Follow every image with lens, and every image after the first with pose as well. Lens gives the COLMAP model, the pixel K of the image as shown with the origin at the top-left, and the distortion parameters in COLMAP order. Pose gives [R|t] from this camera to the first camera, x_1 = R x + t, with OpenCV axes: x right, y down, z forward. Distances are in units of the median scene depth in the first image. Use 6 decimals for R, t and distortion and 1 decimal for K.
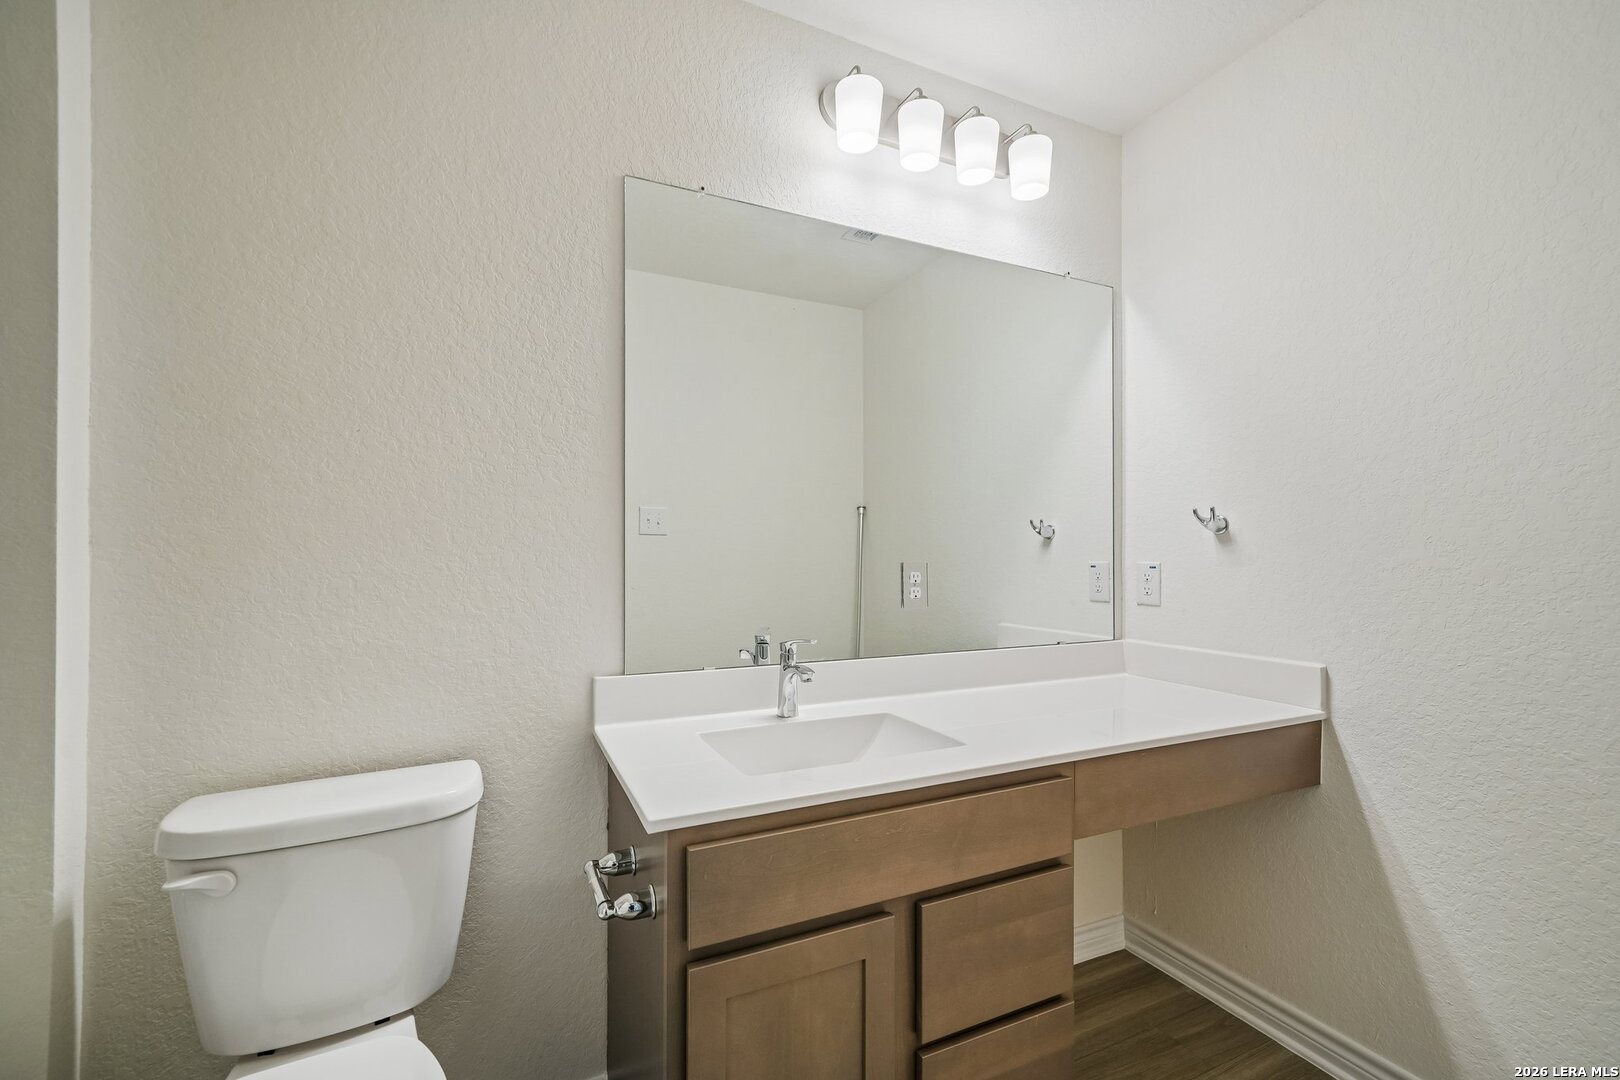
lens RADIAL K [[694.4, 0, 807.1], [0, 694.4, 547.1], [0, 0, 1]] dist [0.019369, 0.000406]
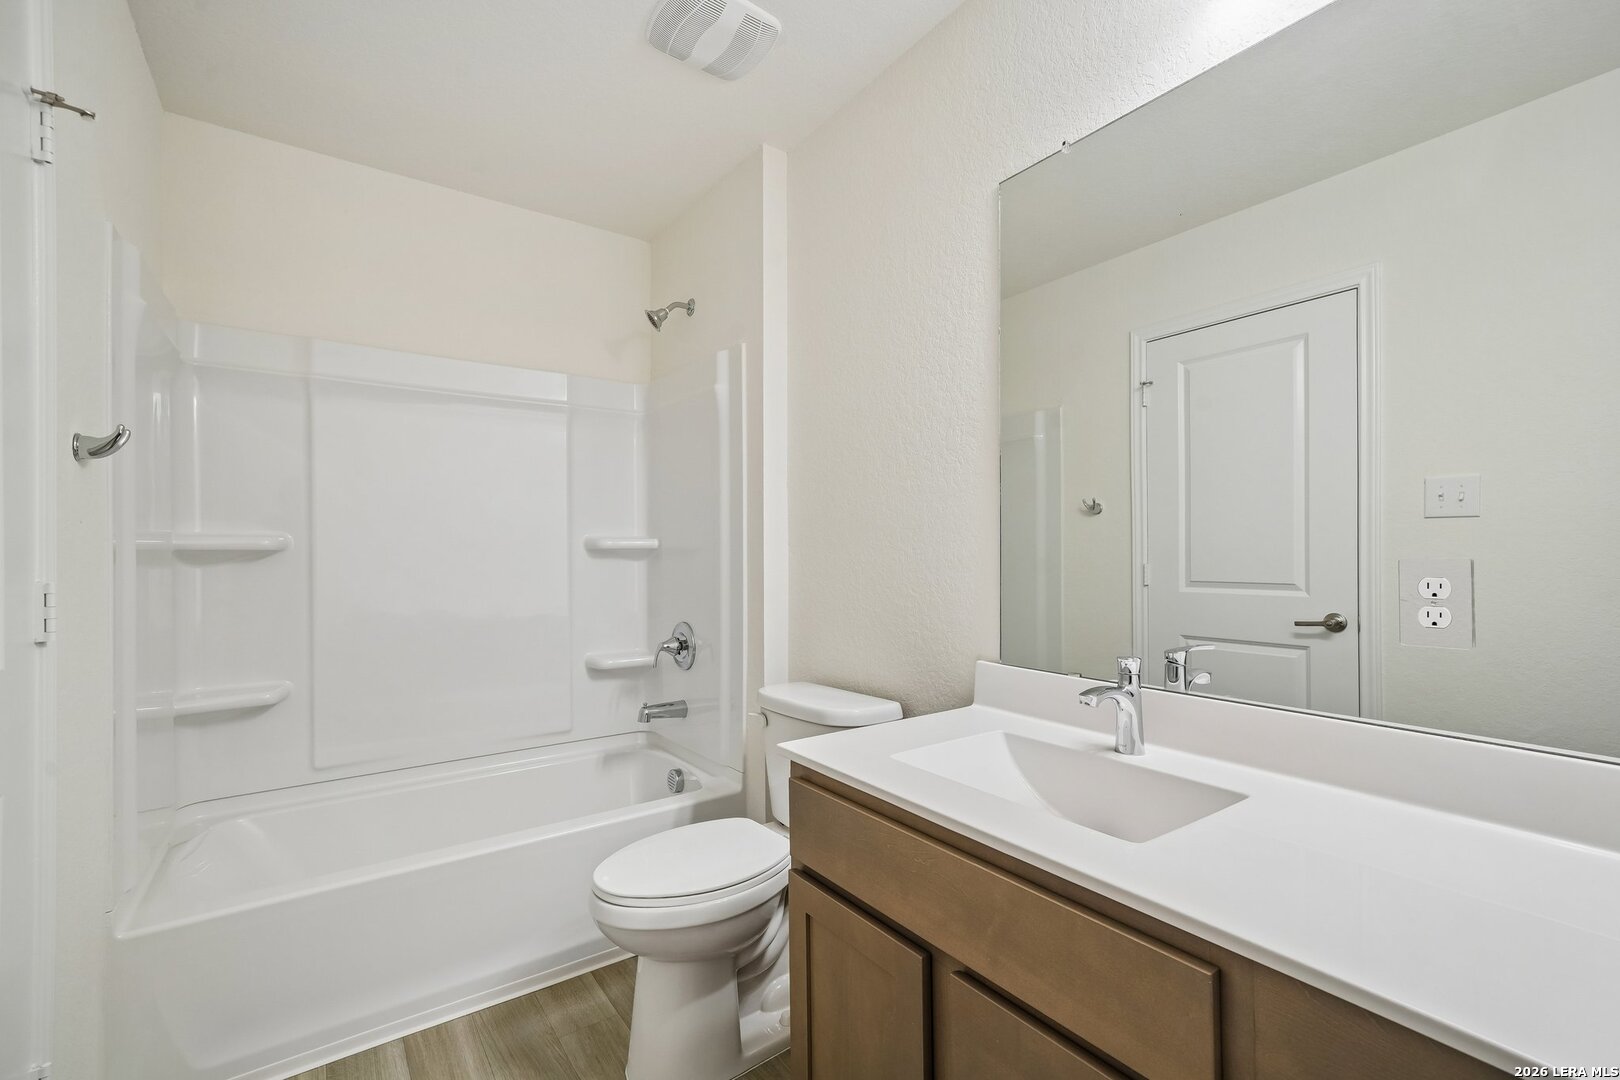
lens RADIAL K [[694.4, 0, 796.4], [0, 694.4, 549.4], [0, 0, 1]] dist [0.019369, 0.000406]
pose [[0.179630, -0.005132, -0.983721, 0.674135], [0.016436, 0.999862, -0.002215, 0.009187], [0.983597, -0.015771, 0.179690, 0.487365]]
